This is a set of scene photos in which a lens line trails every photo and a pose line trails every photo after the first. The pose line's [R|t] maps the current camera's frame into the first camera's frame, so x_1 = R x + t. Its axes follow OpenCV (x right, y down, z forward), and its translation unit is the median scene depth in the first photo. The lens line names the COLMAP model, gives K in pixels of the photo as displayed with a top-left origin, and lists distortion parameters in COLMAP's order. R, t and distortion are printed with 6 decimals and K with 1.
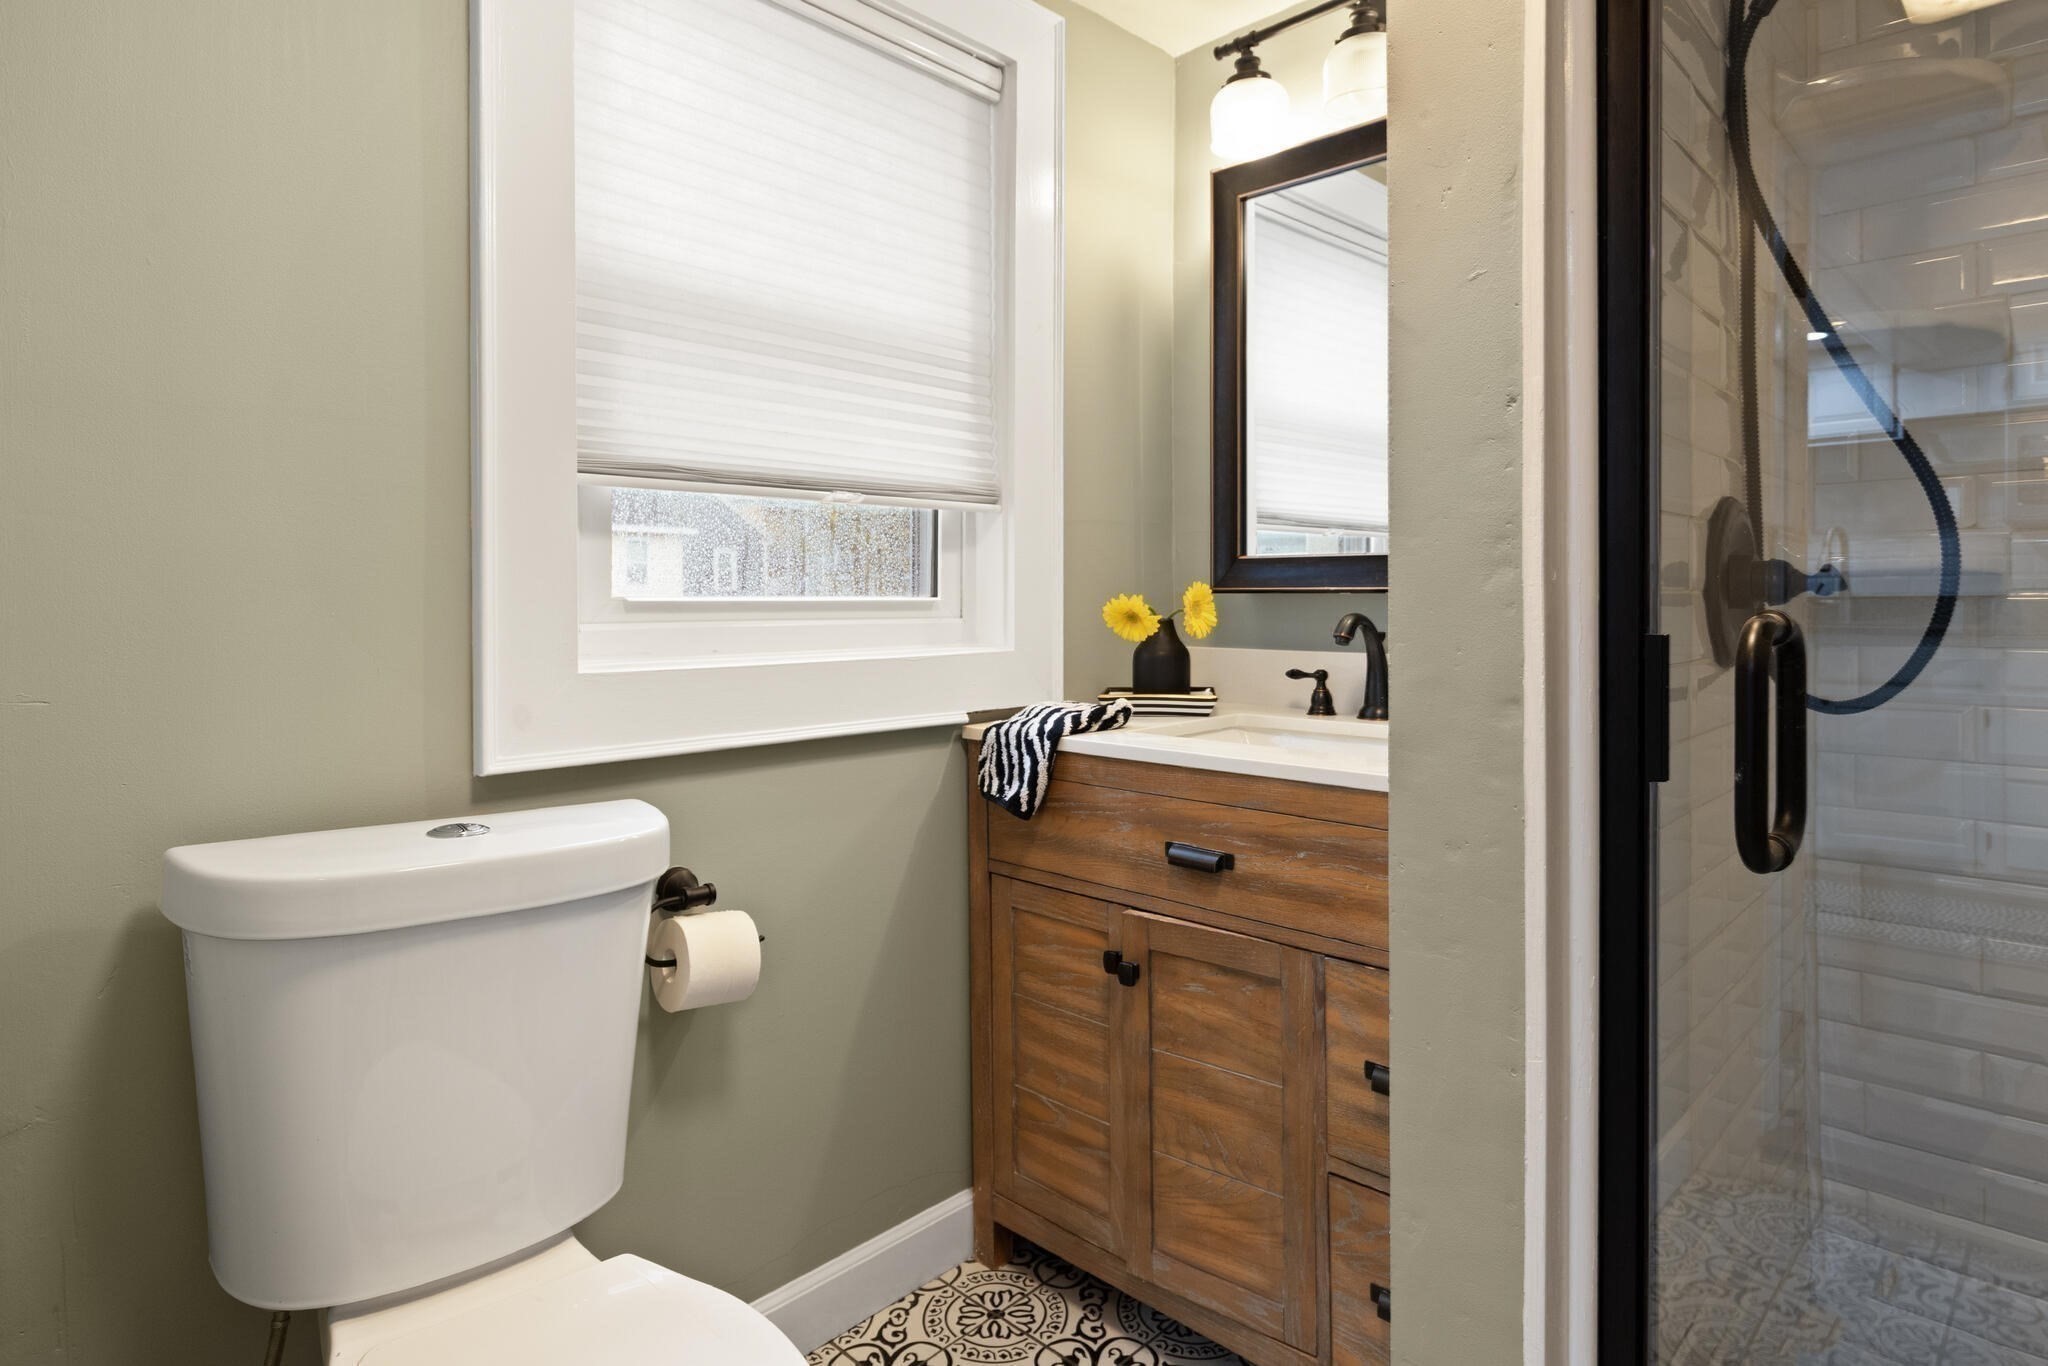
lens RADIAL K [[1120.4, 0, 1024.8], [0, 1120.4, 602.2], [0, 0, 1]] dist [-0.002976, -0.000637]
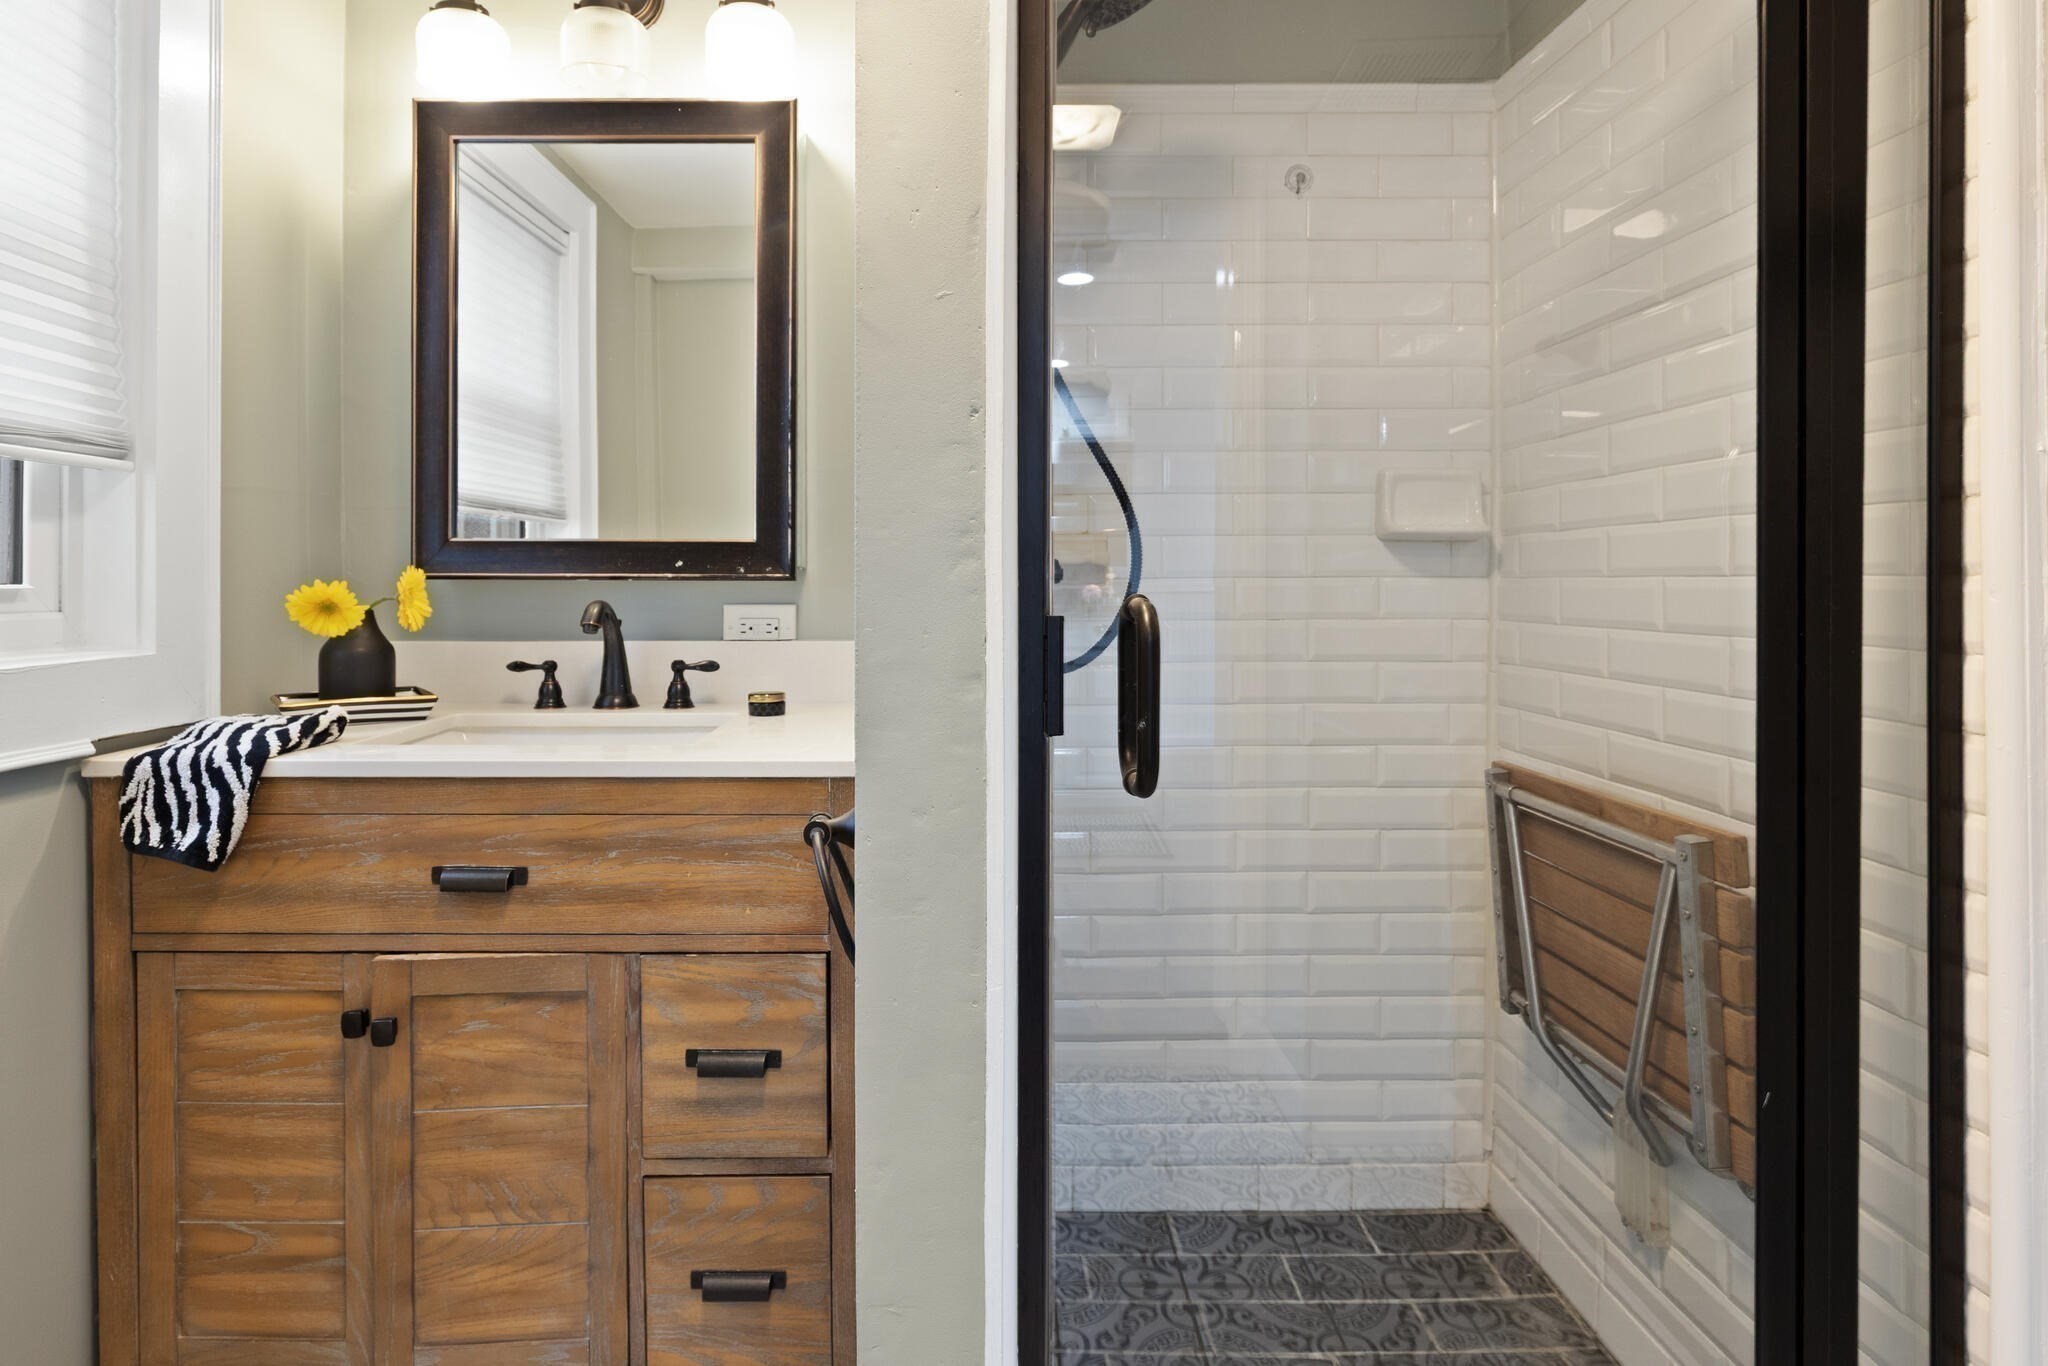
lens RADIAL K [[1105.0, 0, 1021.7], [0, 1105.0, 586.4], [0, 0, 1]] dist [-0.000091, -0.001350]
pose [[0.724609, -0.000555, 0.689160, -0.119041], [0.002074, 0.999997, -0.001375, -0.000532], [-0.689158, 0.002425, 0.724607, 0.061522]]
